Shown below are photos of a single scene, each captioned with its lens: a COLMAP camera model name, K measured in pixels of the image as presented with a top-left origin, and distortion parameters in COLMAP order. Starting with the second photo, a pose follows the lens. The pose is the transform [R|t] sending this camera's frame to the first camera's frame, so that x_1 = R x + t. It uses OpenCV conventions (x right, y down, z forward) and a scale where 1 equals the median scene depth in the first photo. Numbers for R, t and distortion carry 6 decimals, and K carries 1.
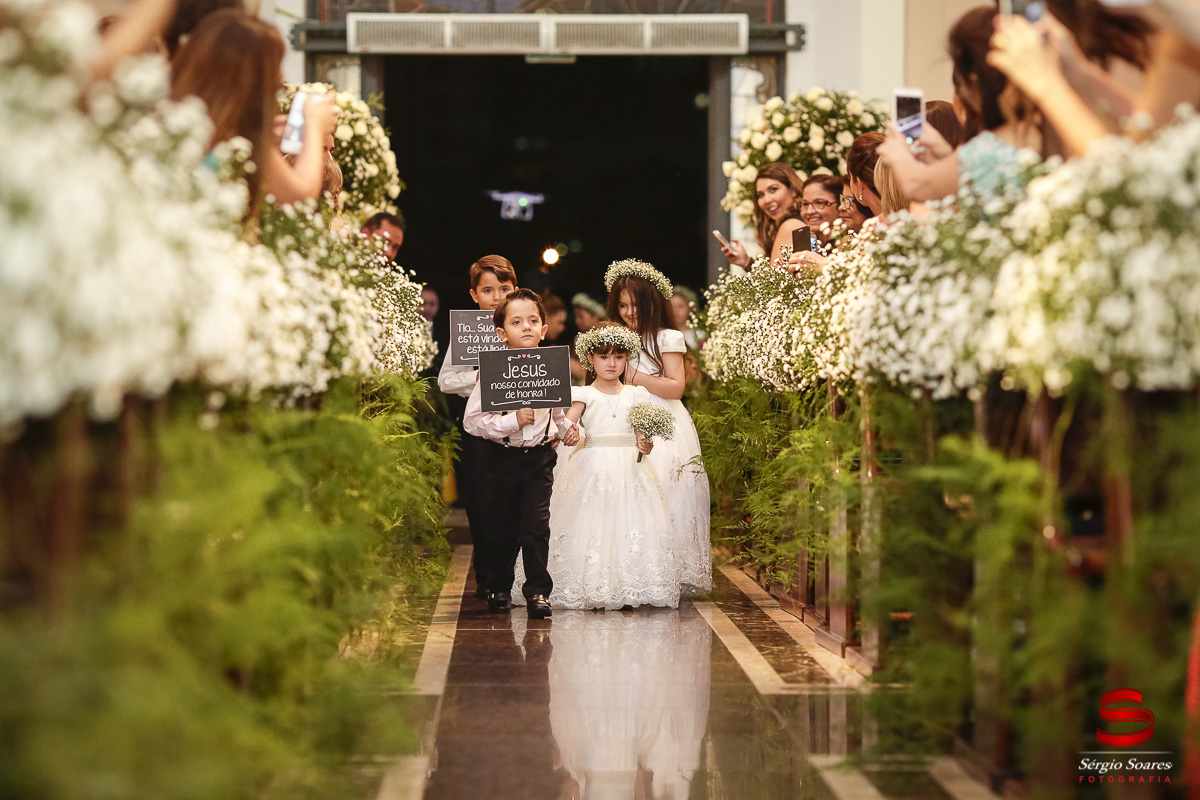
lens RADIAL K [[4596.4, 0, 536.1], [0, 4596.4, 419.6], [0, 0, 1]] dist [0.247644, 0.000000]
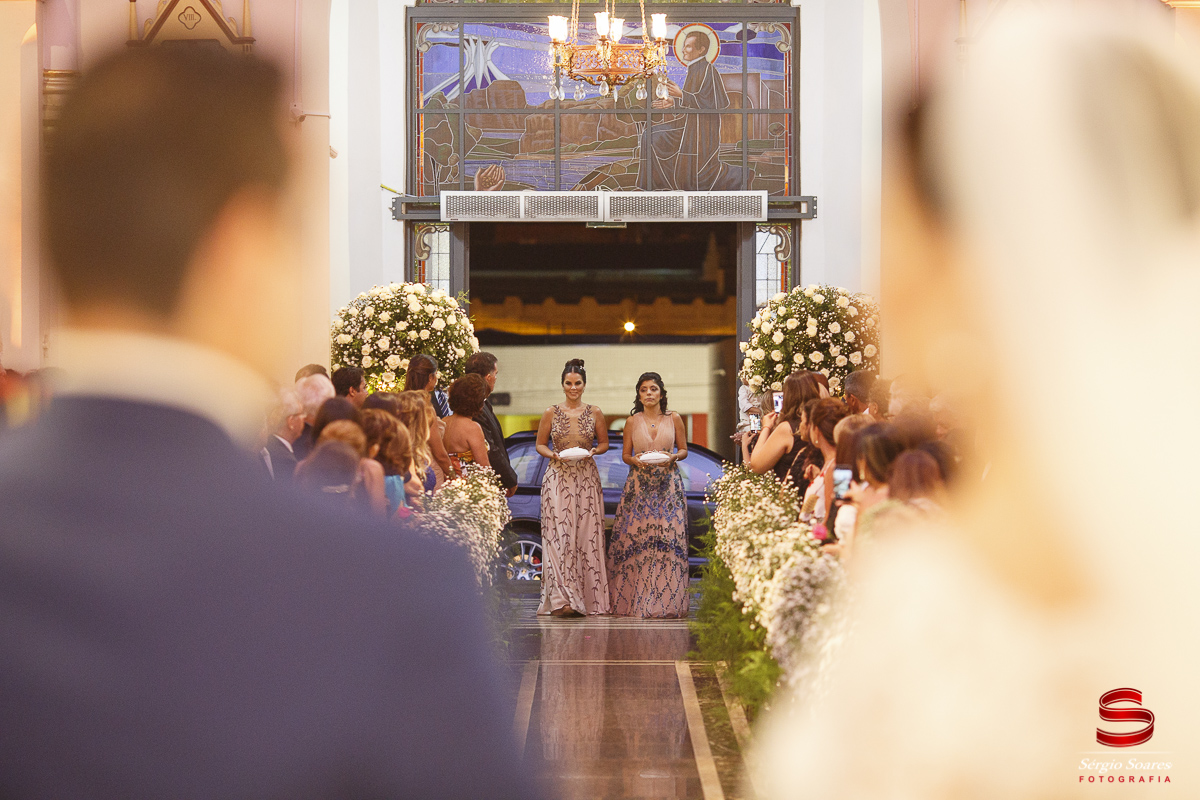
lens RADIAL K [[4596.4, 0, 597.8], [0, 4596.4, 400.1], [0, 0, 1]] dist [0.247644, 0.000000]
pose [[0.999991, -0.001022, -0.004221, 0.008503], [0.001043, 0.999988, 0.004883, -0.054483], [0.004216, -0.004887, 0.999979, -0.304931]]
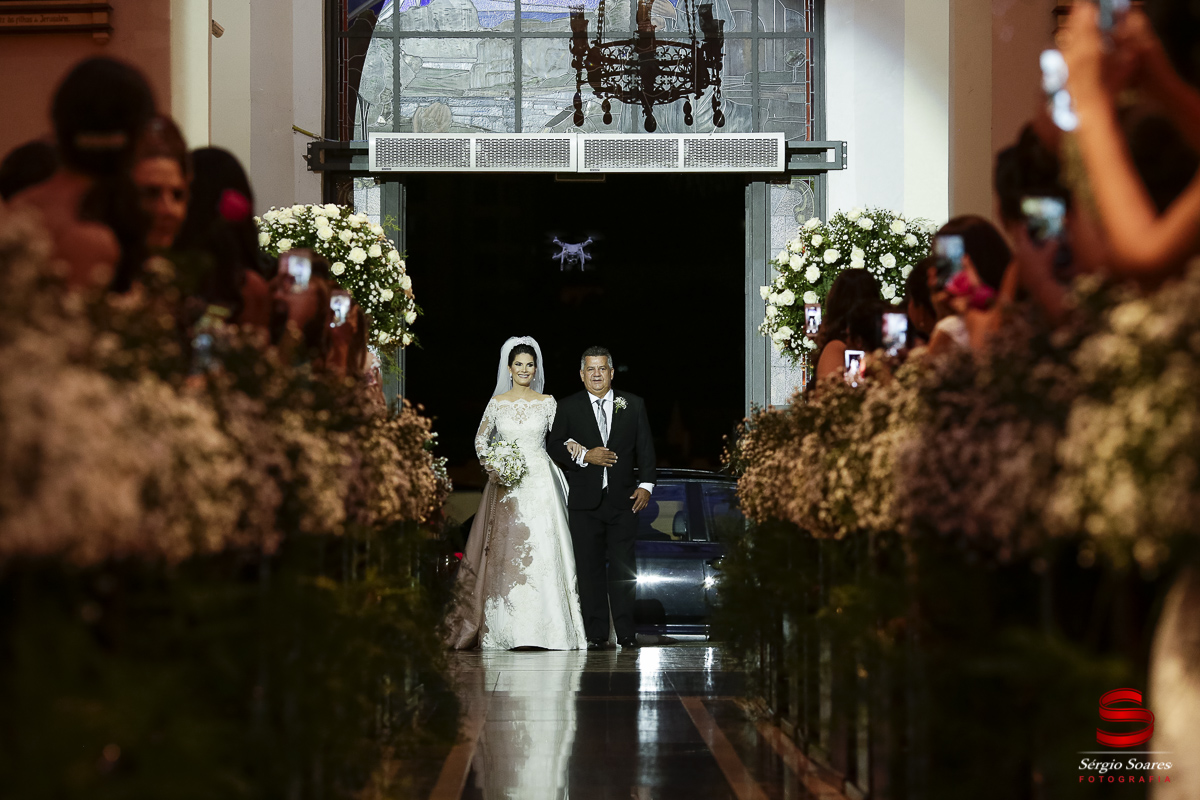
lens RADIAL K [[4596.4, 0, 606.7], [0, 4596.4, 398.4], [0, 0, 1]] dist [0.247644, 0.000000]
pose [[0.999980, -0.003239, 0.005465, 0.004742], [0.003409, 0.999502, -0.031381, -0.003745], [-0.005361, 0.031399, 0.999493, 0.065805]]
